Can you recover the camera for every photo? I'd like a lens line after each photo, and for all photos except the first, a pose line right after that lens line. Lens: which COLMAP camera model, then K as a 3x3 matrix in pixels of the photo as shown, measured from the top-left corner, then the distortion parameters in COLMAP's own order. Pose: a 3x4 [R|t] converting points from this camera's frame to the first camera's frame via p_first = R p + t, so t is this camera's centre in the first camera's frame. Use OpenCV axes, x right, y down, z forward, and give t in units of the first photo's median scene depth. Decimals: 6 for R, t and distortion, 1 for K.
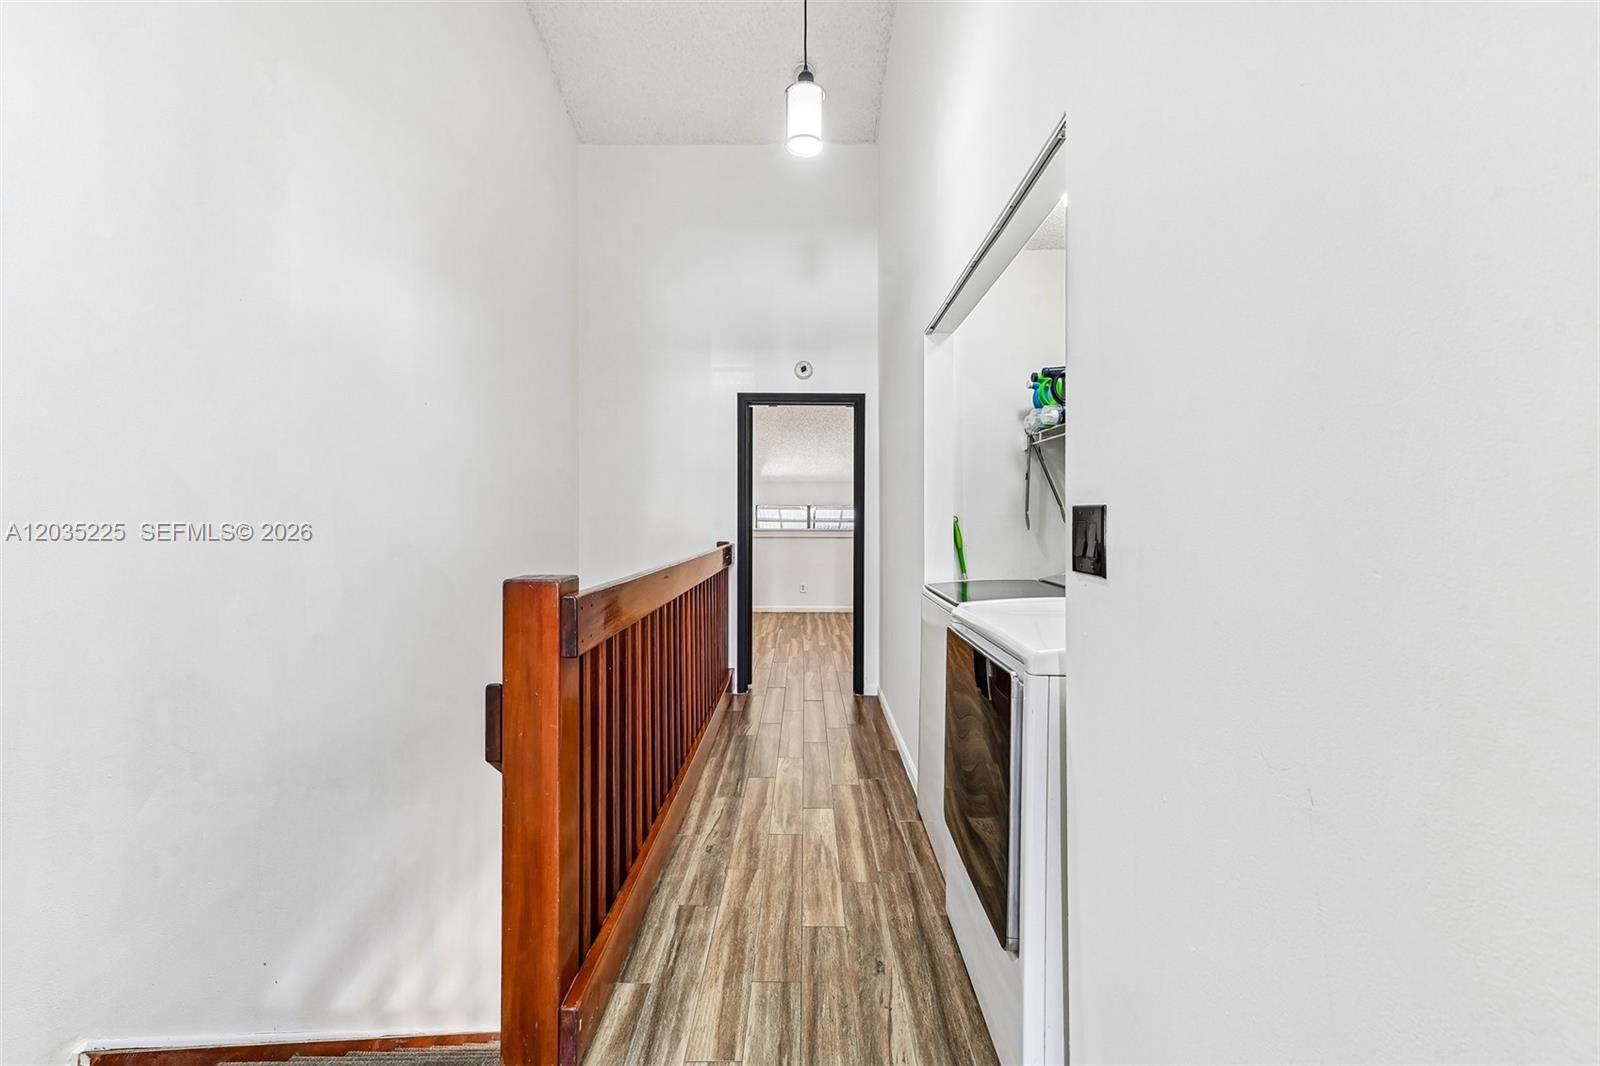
lens RADIAL K [[633.5, 0, 807.2], [0, 633.5, 524.2], [0, 0, 1]] dist [0.006758, -0.000157]
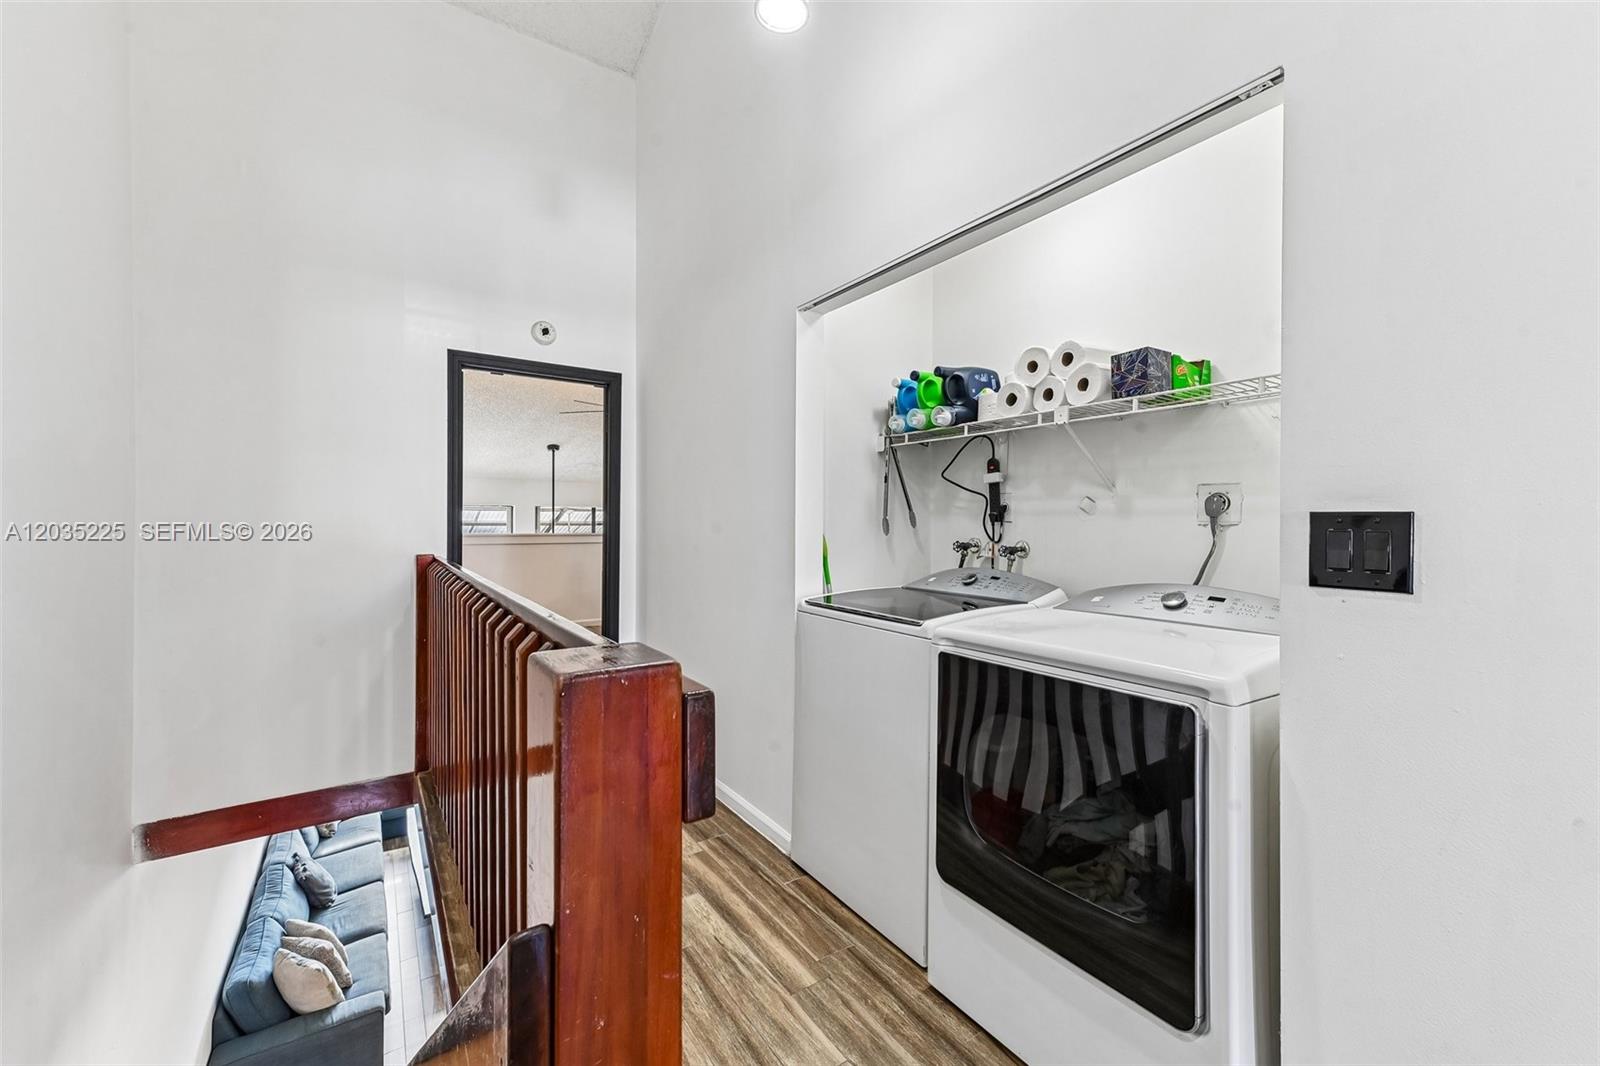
lens RADIAL K [[633.5, 0, 807.2], [0, 633.5, 524.2], [0, 0, 1]] dist [0.006758, -0.000157]
pose [[0.832738, -0.001399, 0.553666, -0.292382], [0.002465, 0.999996, -0.001182, -0.006857], [-0.553662, 0.002349, 0.832738, 0.281376]]
